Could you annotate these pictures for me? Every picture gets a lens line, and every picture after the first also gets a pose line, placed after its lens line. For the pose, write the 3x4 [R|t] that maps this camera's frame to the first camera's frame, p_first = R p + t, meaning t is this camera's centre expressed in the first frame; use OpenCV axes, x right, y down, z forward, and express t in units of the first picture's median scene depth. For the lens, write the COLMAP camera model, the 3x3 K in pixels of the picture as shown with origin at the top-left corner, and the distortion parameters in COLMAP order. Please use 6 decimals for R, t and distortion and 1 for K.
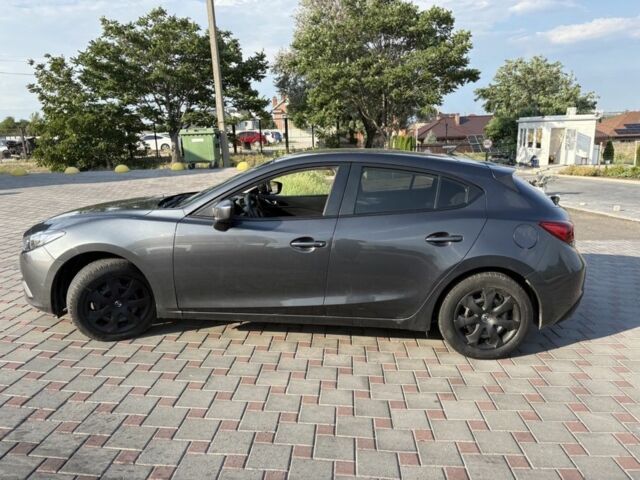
lens RADIAL K [[491.0, 0, 320.0], [0, 491.0, 240.0], [0, 0, 1]] dist [0.006169, -0.004171]
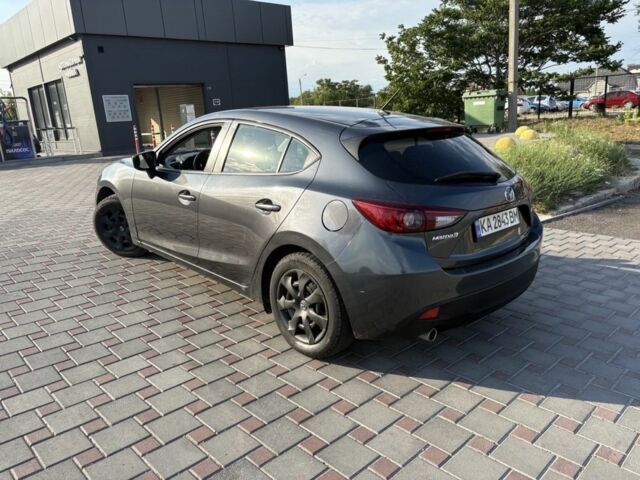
lens RADIAL K [[491.0, 0, 320.0], [0, 491.0, 240.0], [0, 0, 1]] dist [0.006169, -0.004171]
pose [[0.741127, 0.163236, -0.651217, 0.122418], [-0.119467, 0.986576, 0.111337, -0.007164], [0.660649, -0.004716, 0.750680, 0.053091]]
